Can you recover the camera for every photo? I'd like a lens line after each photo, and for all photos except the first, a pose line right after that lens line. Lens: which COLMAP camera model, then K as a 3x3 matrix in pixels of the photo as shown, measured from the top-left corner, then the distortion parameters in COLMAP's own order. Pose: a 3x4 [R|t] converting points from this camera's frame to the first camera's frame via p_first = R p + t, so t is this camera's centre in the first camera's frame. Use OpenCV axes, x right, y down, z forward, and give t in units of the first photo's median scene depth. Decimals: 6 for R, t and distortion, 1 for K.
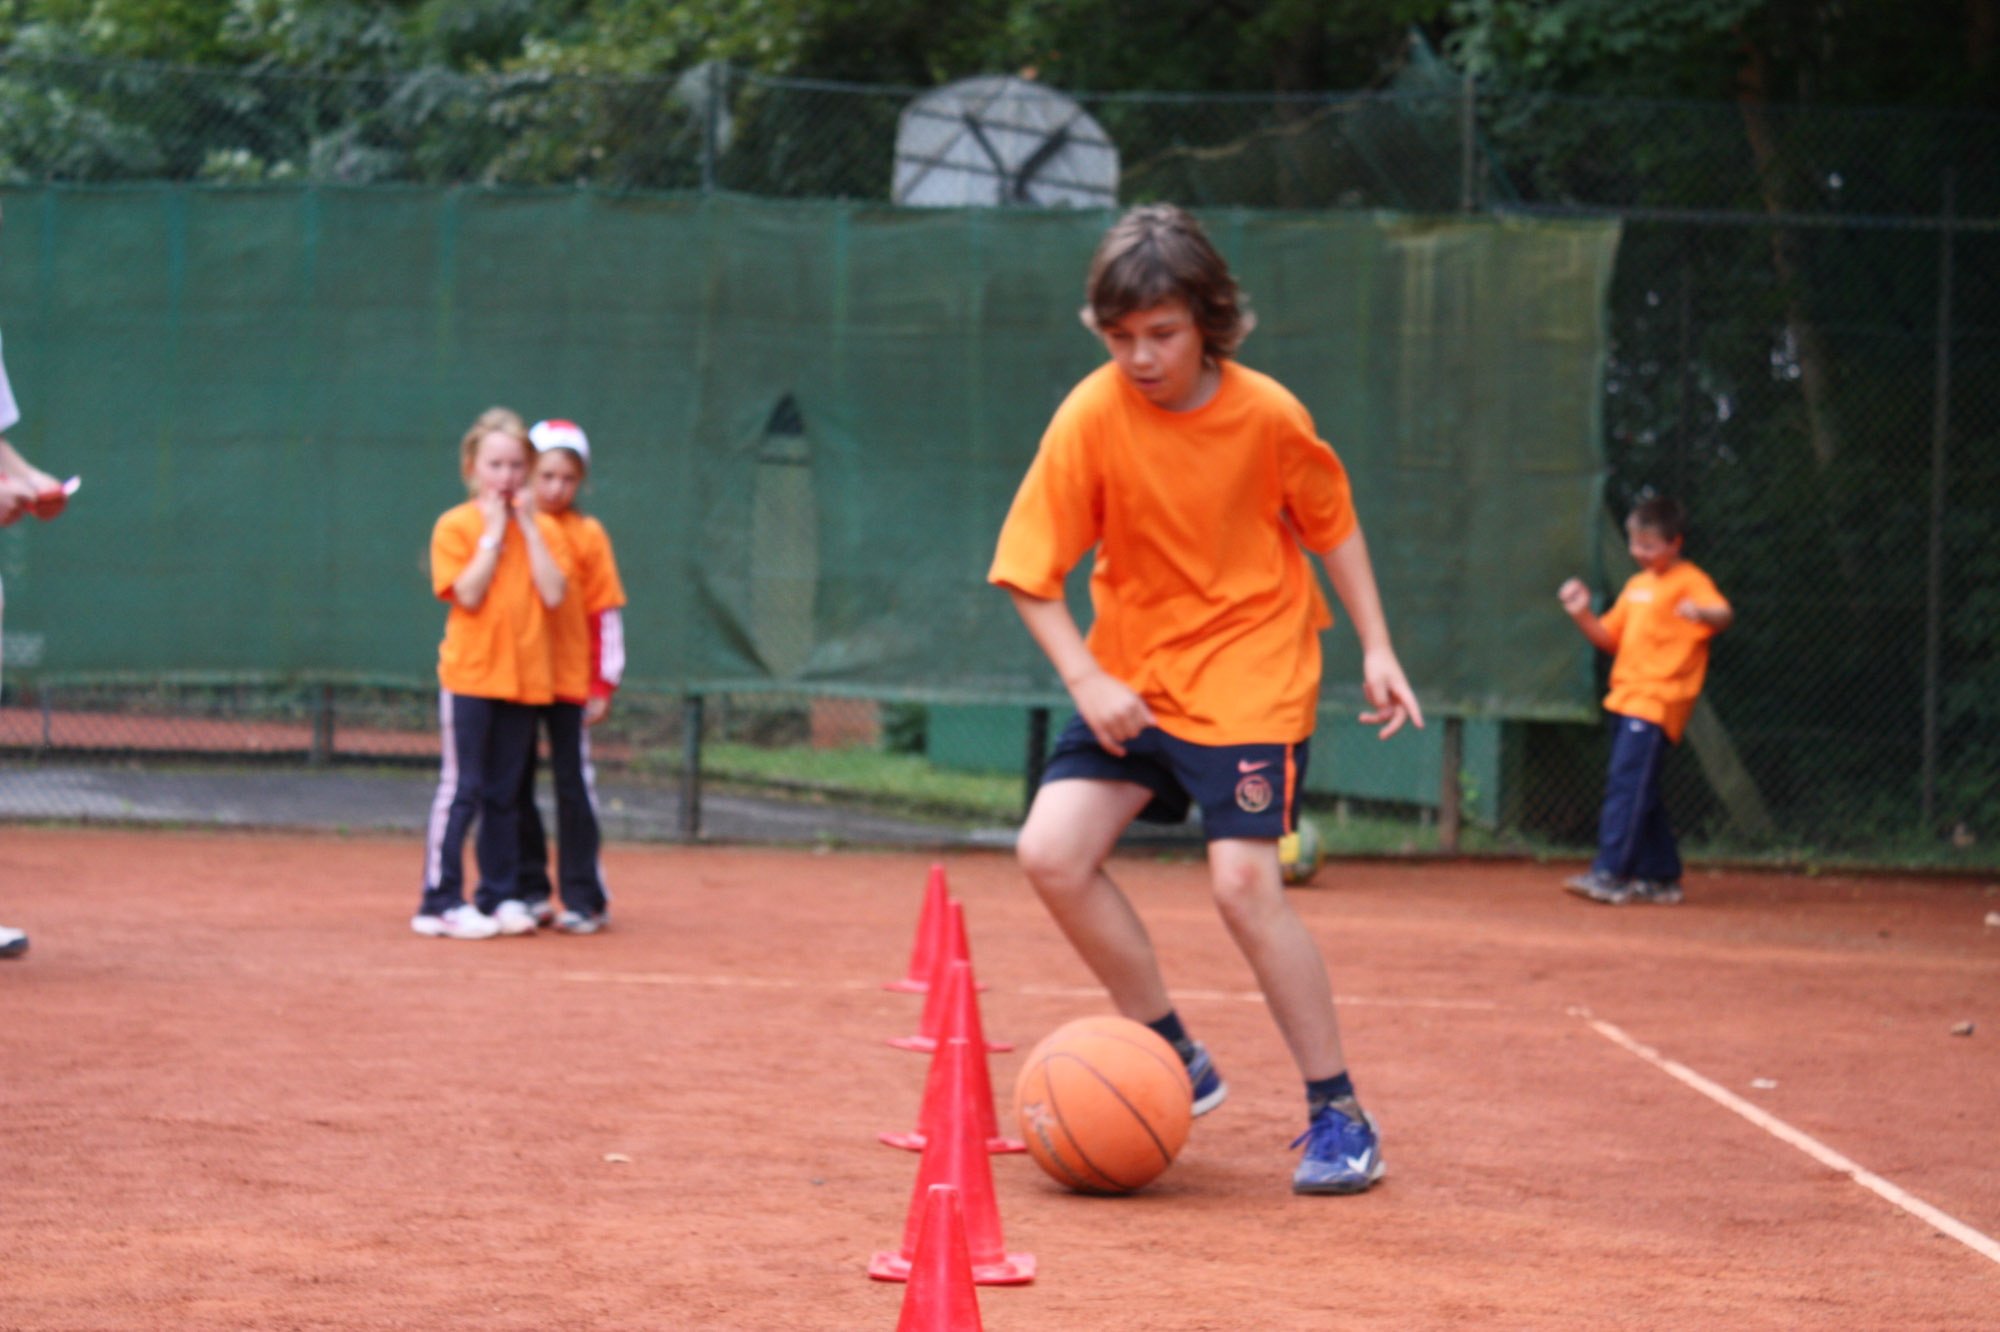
lens RADIAL K [[4419.4, 0, 927.3], [0, 4419.4, 671.0], [0, 0, 1]] dist [0.052862, 0.299386]
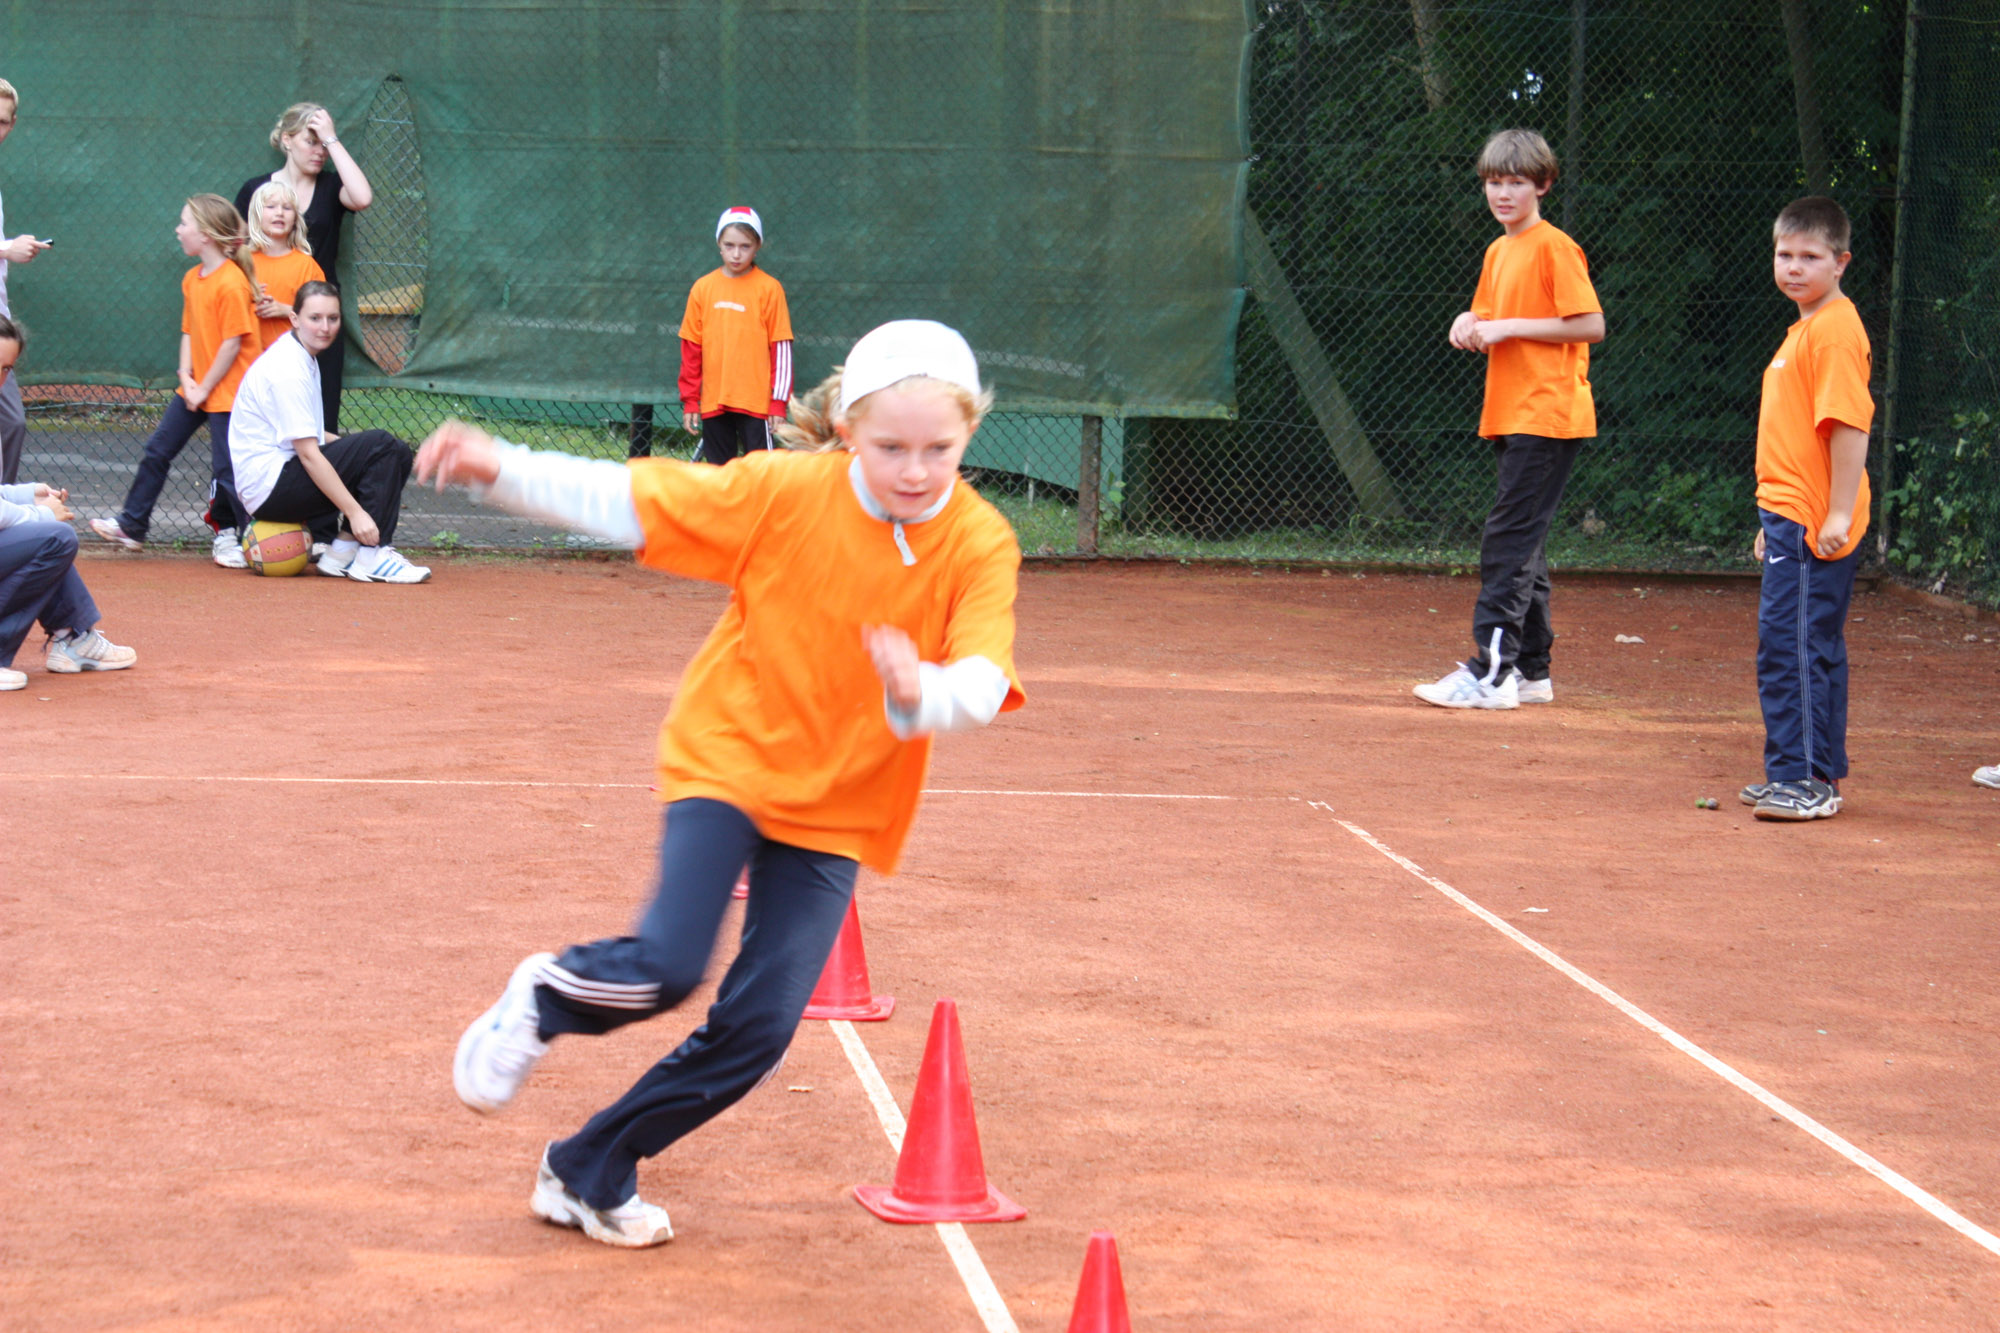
lens RADIAL K [[4933.1, 0, 930.3], [0, 4933.1, 666.4], [0, 0, 1]] dist [0.127751, 0.023828]
pose [[0.992820, -0.009372, 0.119253, -0.106532], [-0.001821, 0.995627, 0.093405, -0.083900], [-0.119607, -0.092951, 0.988460, -0.155323]]
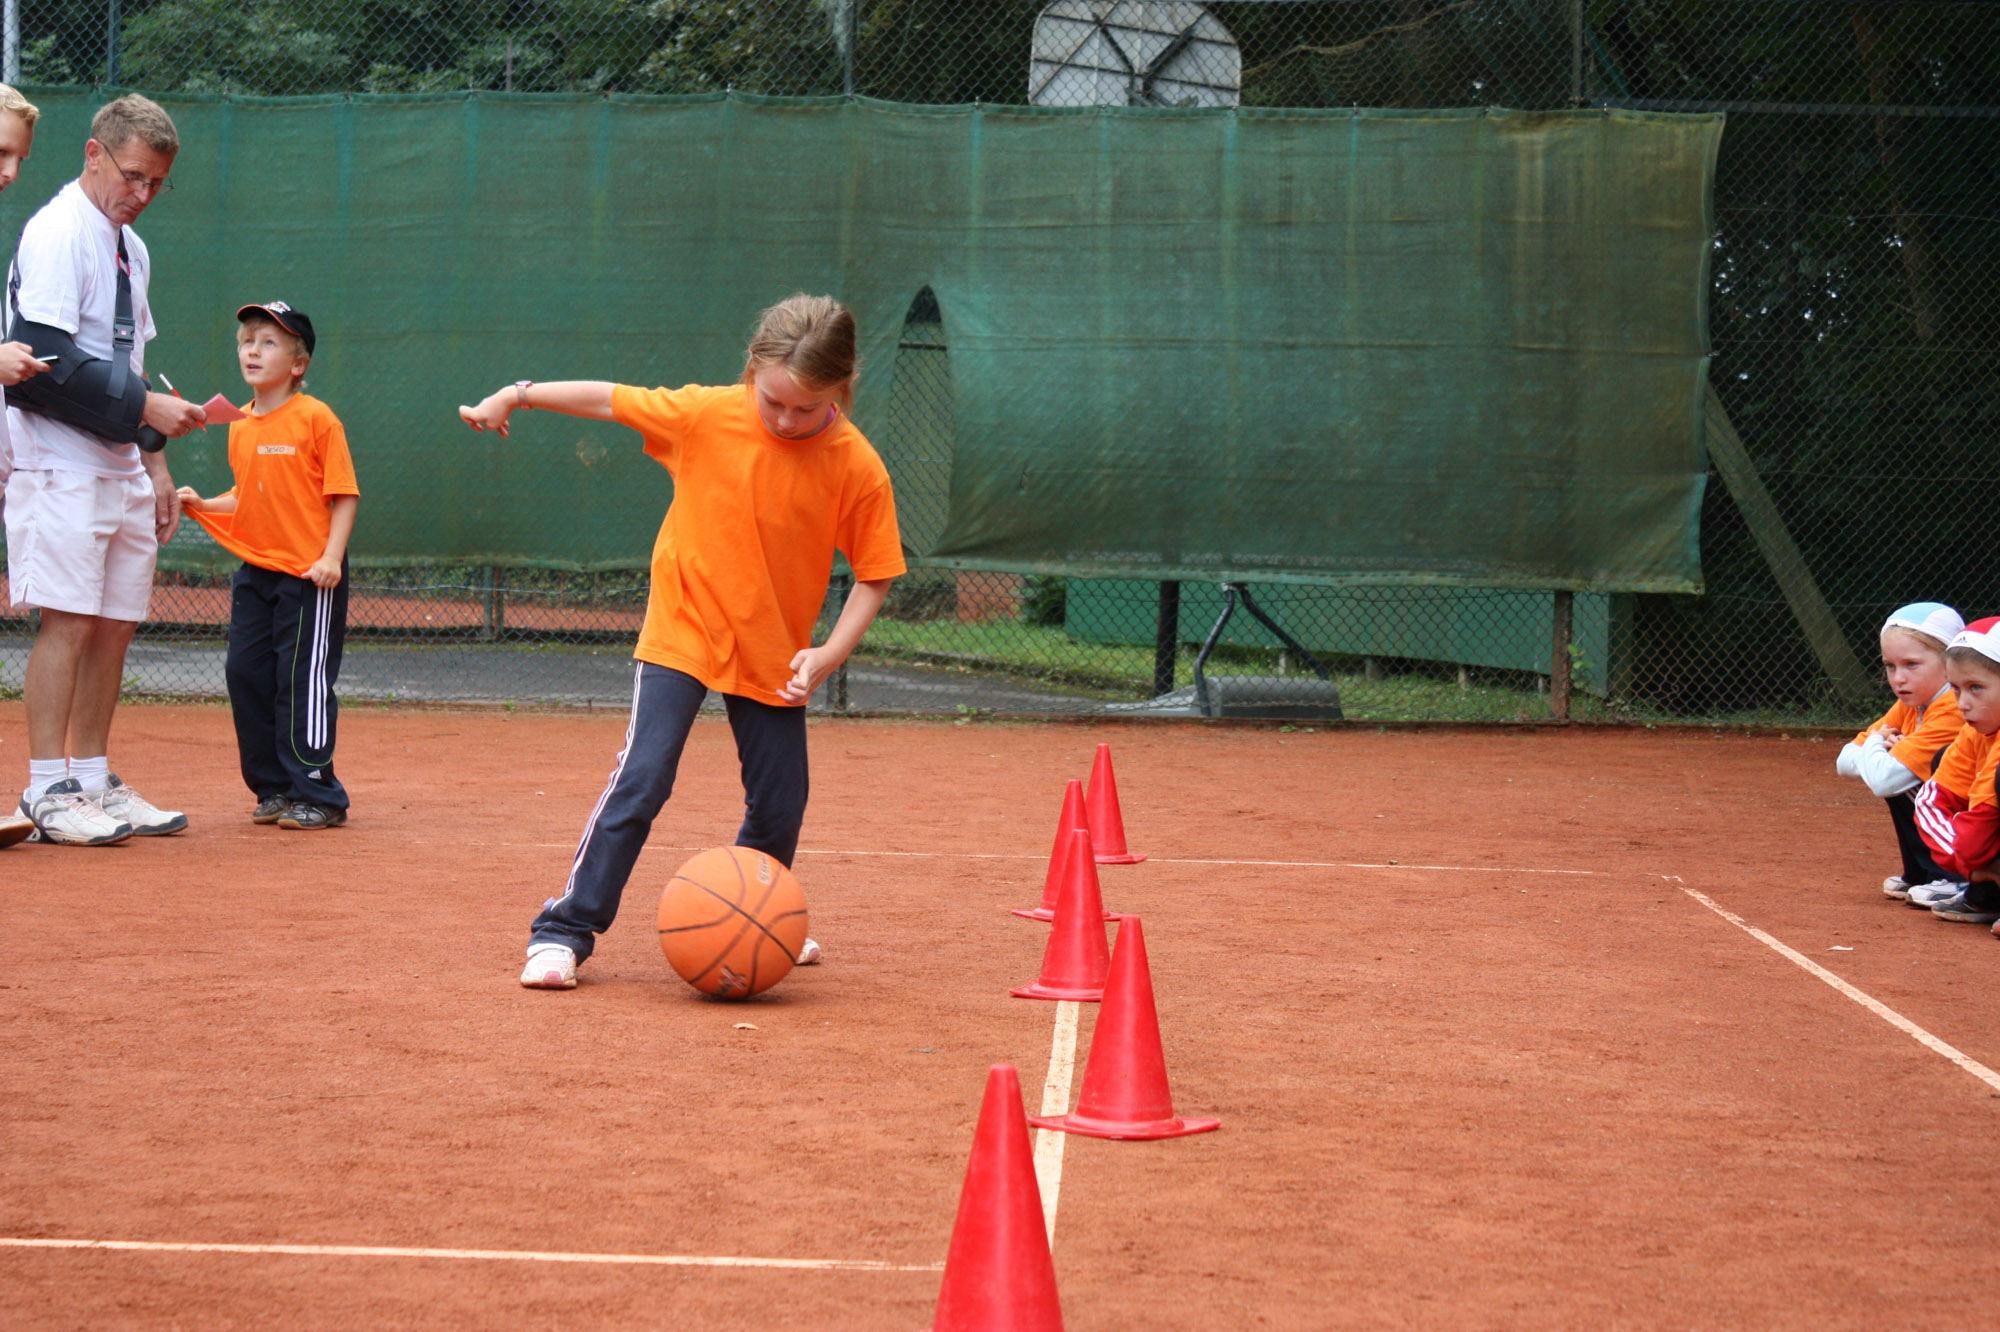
lens RADIAL K [[4226.5, 0, 930.9], [0, 4226.5, 675.8], [0, 0, 1]] dist [0.038818, 0.309396]
pose [[0.999398, -0.006568, -0.034074, 0.007499], [0.007653, 0.999464, 0.031818, -0.006278], [0.033847, -0.032060, 0.998913, -0.015713]]
